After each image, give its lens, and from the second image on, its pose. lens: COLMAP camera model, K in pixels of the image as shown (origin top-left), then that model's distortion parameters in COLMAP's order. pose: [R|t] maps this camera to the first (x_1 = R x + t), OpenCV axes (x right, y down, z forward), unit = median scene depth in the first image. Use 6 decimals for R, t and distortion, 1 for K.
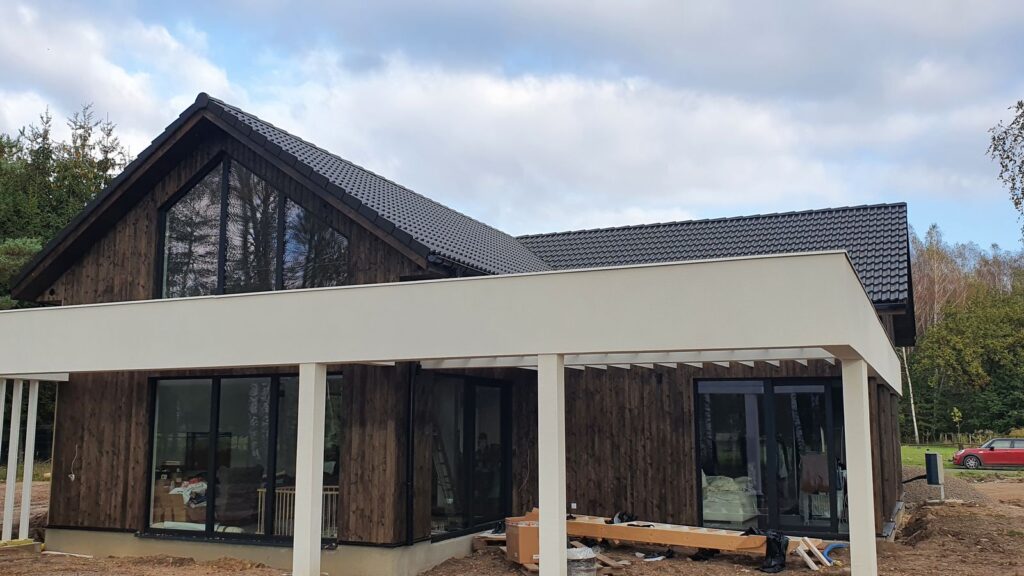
lens RADIAL K [[911.7, 0, 511.2], [0, 911.7, 291.2], [0, 0, 1]] dist [0.115774, -0.245491]
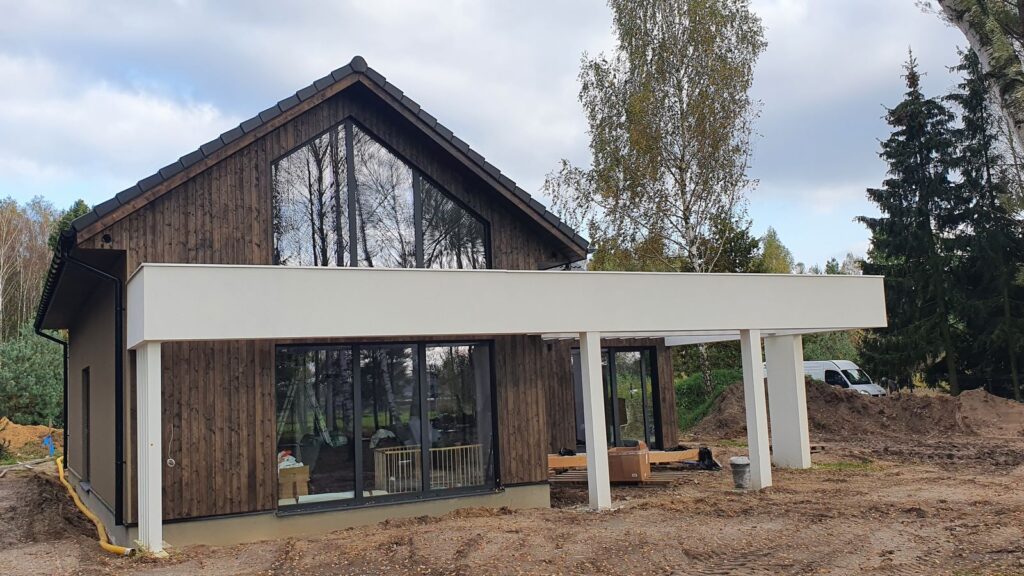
lens RADIAL K [[911.4, 0, 512.0], [0, 911.4, 288.0], [0, 0, 1]] dist [0.147543, -0.301023]
pose [[0.626772, 0.052352, 0.777442, -0.940481], [-0.067080, 0.997662, -0.013102, 0.032154], [-0.776310, -0.043939, 0.628818, 0.231806]]
